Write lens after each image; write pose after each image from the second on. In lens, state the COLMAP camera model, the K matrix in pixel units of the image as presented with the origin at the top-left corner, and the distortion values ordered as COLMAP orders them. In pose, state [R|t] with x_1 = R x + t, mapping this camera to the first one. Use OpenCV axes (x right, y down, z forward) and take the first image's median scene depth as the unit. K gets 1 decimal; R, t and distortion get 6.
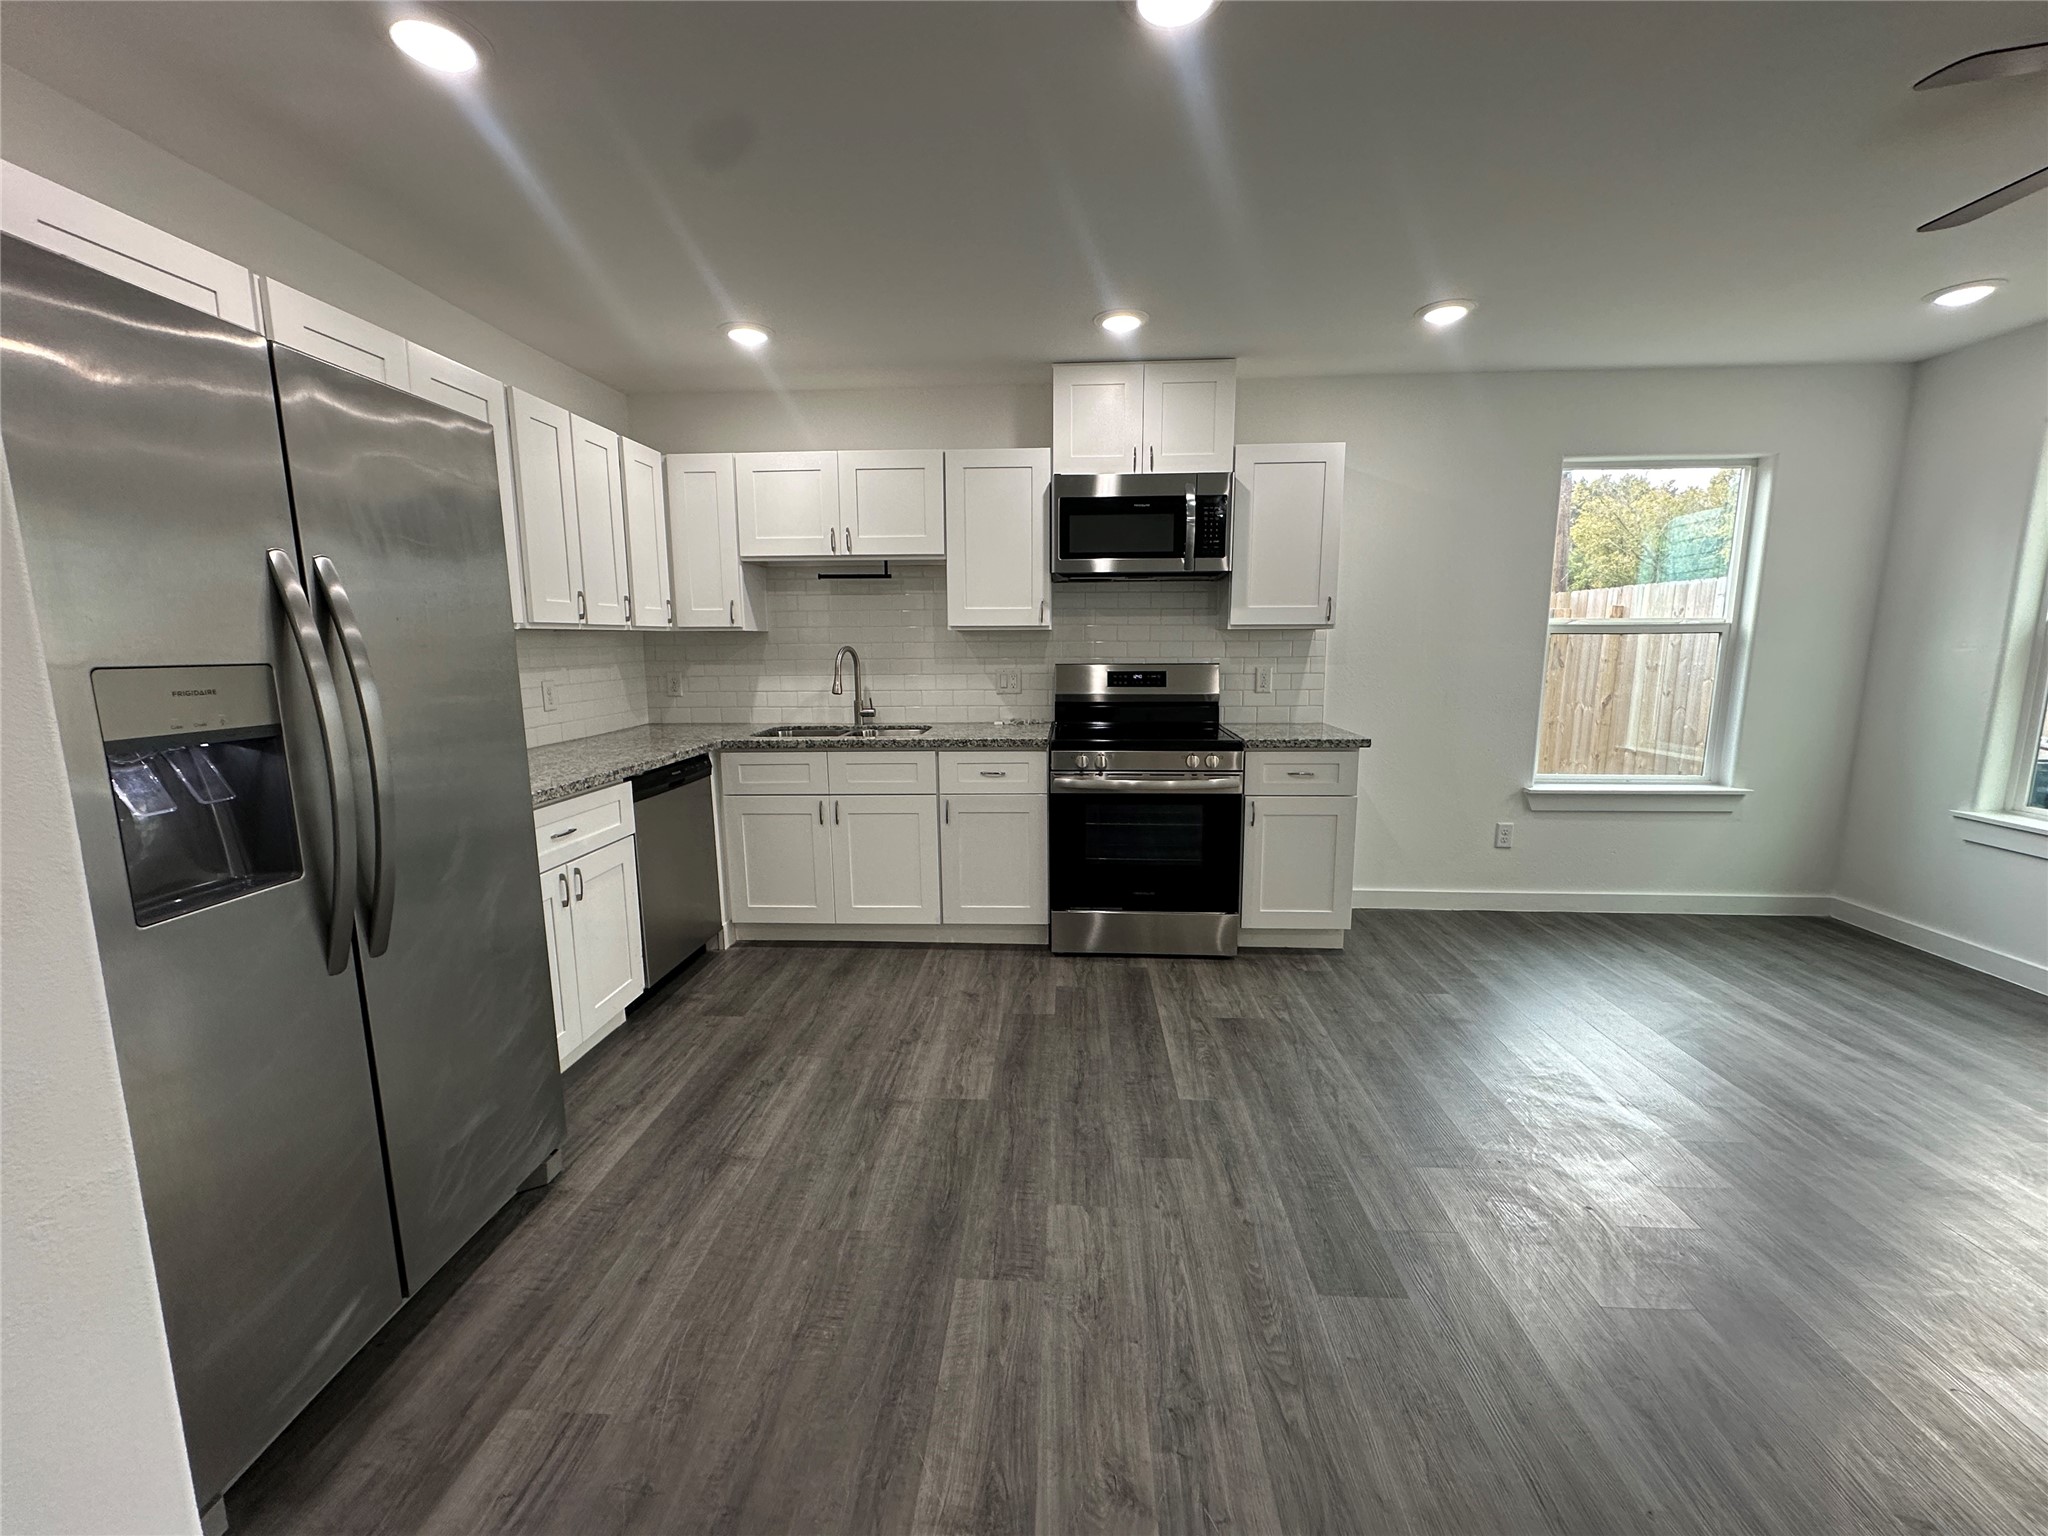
lens RADIAL K [[822.0, 0, 1006.6], [0, 822.0, 783.1], [0, 0, 1]] dist [-0.007457, 0.000040]
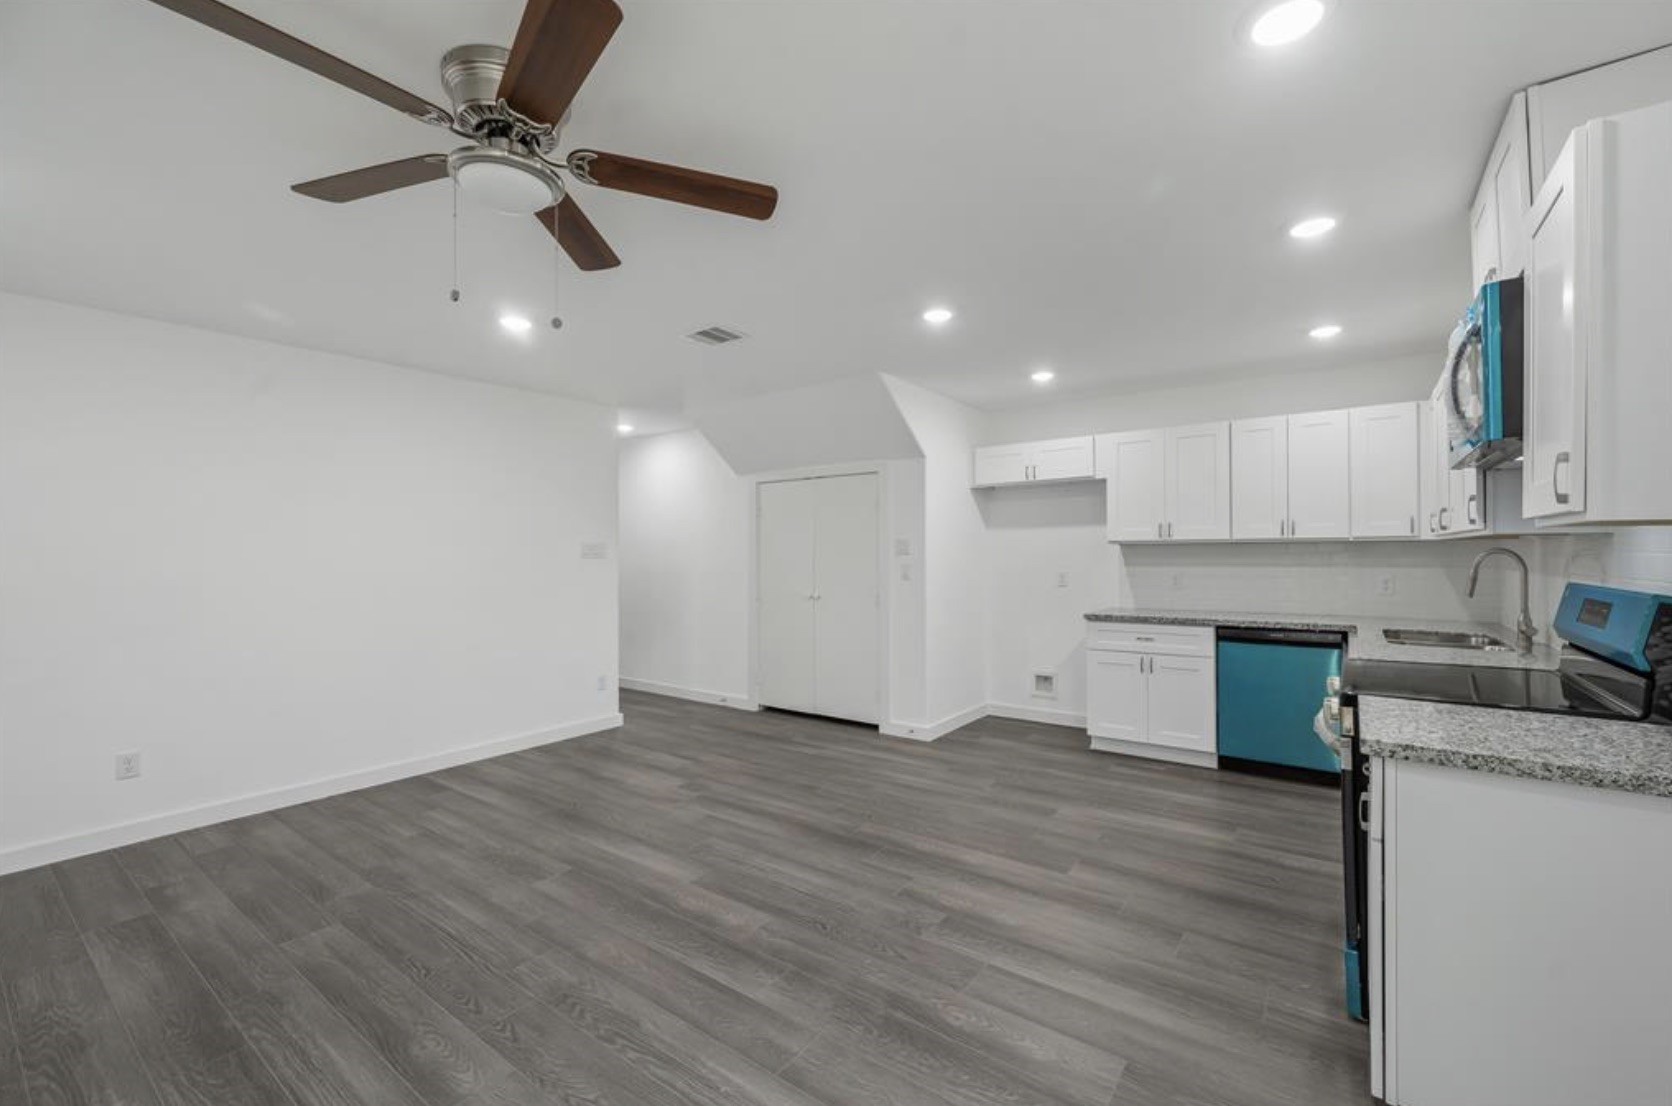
lens RADIAL K [[676.7, 0, 852.4], [0, 676.7, 553.1], [0, 0, 1]] dist [0.001260, 0.000106]
pose [[-0.544668, 0.011903, -0.838567, 0.956548], [-0.126566, 0.987280, 0.096222, -0.164724], [0.829046, 0.158543, -0.536234, 0.898424]]
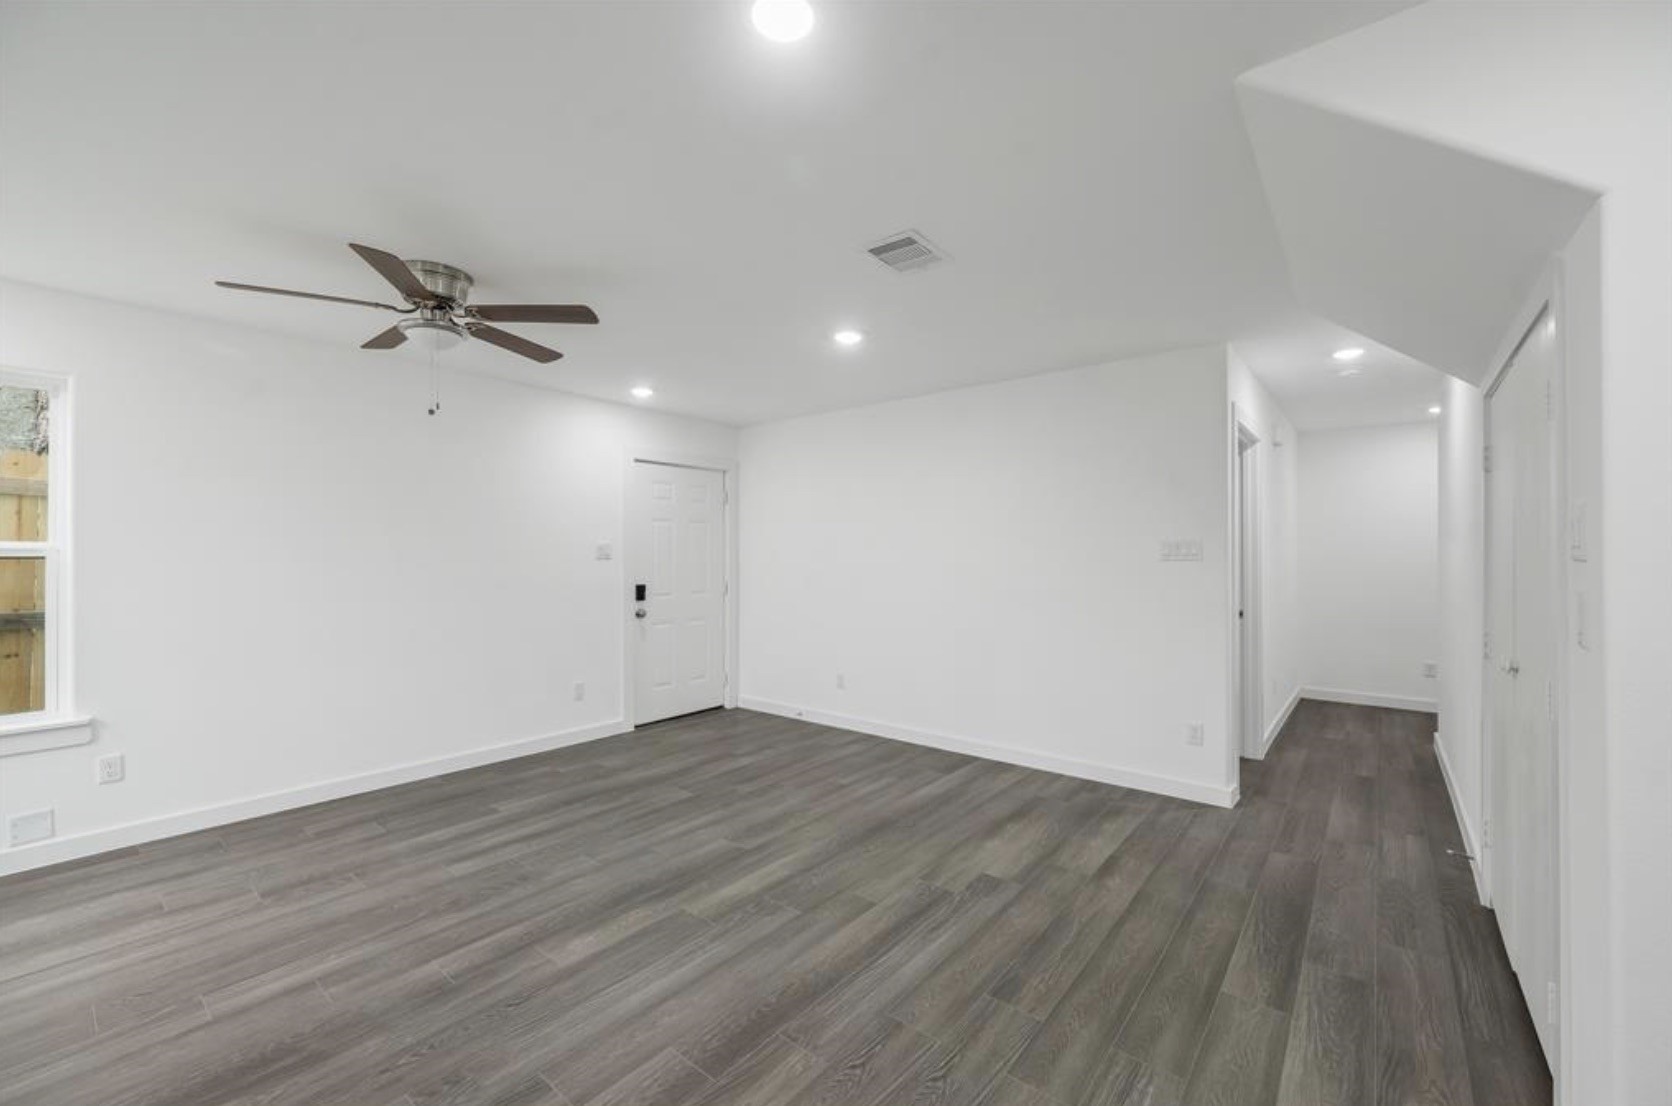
lens RADIAL K [[663.1, 0, 844.8], [0, 663.1, 550.8], [0, 0, 1]] dist [0.005791, -0.000105]
pose [[-0.818150, 0.014928, 0.574811, -0.178856], [0.103222, 0.987237, 0.121282, -0.139412], [-0.565664, 0.158560, -0.809249, 0.800693]]
